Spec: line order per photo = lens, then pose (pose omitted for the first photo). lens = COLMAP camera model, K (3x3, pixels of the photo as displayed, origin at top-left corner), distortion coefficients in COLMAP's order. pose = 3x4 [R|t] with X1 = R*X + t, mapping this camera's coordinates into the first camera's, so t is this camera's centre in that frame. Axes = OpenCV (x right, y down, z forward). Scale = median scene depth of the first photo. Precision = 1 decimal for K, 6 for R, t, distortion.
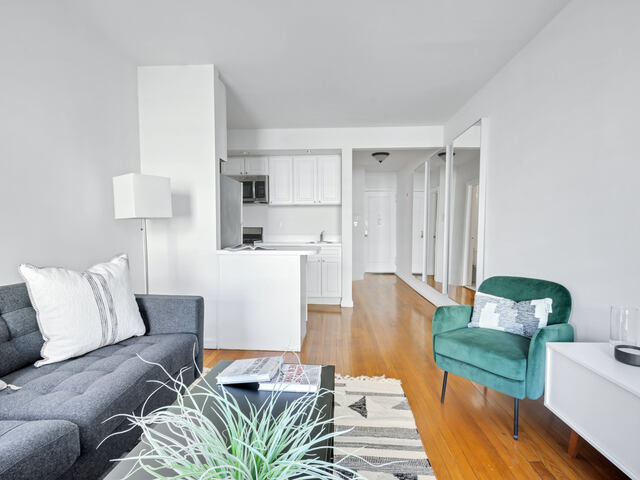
lens RADIAL K [[253.7, 0, 316.9], [0, 253.7, 238.3], [0, 0, 1]] dist [0.000266, 0.000000]
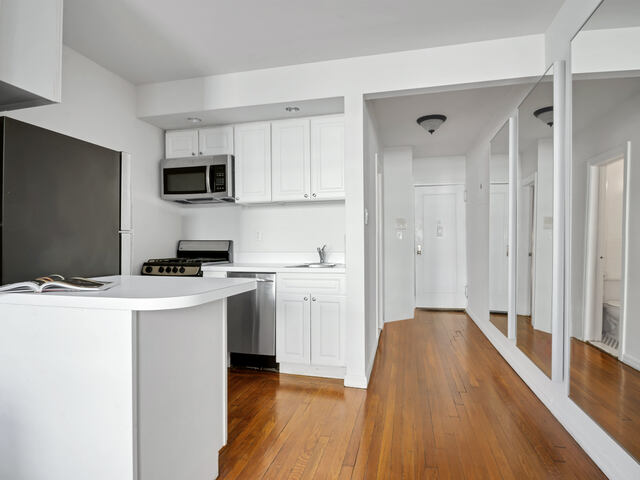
lens RADIAL K [[315.3, 0, 319.7], [0, 315.3, 244.8], [0, 0, 1]] dist [-0.014292, -0.000144]
pose [[0.987902, -0.004538, -0.155013, 0.127015], [-0.000619, 0.999448, -0.033208, -0.006240], [0.155078, 0.032902, 0.987354, 0.278367]]
